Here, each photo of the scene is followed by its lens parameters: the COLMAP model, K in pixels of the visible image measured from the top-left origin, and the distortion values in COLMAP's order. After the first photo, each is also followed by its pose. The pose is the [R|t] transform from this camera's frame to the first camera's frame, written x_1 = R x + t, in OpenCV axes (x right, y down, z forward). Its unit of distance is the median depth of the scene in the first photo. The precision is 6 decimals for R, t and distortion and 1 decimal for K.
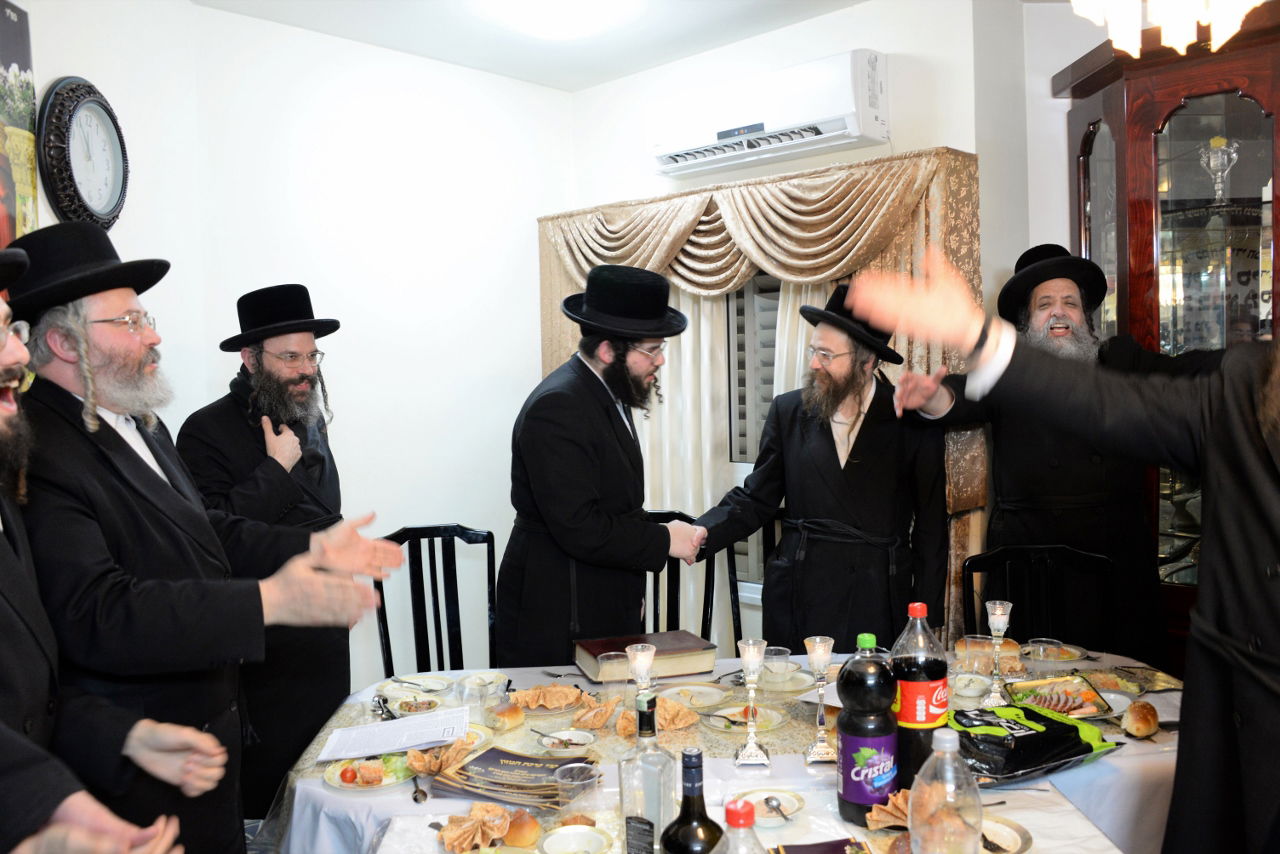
lens RADIAL K [[1046.8, 0, 643.6], [0, 1046.8, 434.6], [0, 0, 1]] dist [-0.153257, 0.113712]
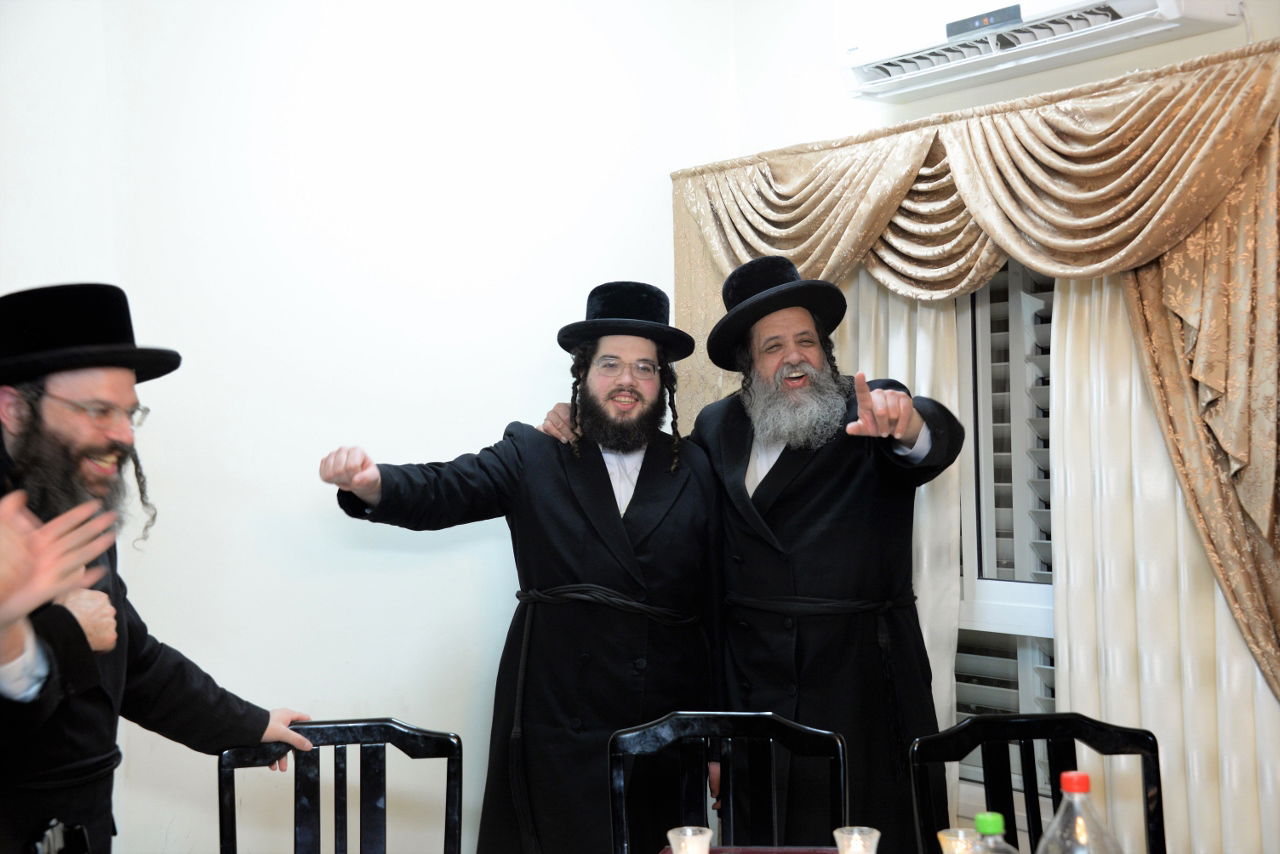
lens RADIAL K [[1980.8, 0, 585.1], [0, 1980.8, 468.4], [0, 0, 1]] dist [0.048659, 0.894981]
pose [[0.977613, 0.003520, -0.210380, 0.124820], [-0.011911, 0.999183, -0.038632, 0.012027], [0.210072, 0.040273, 0.976856, -0.181110]]
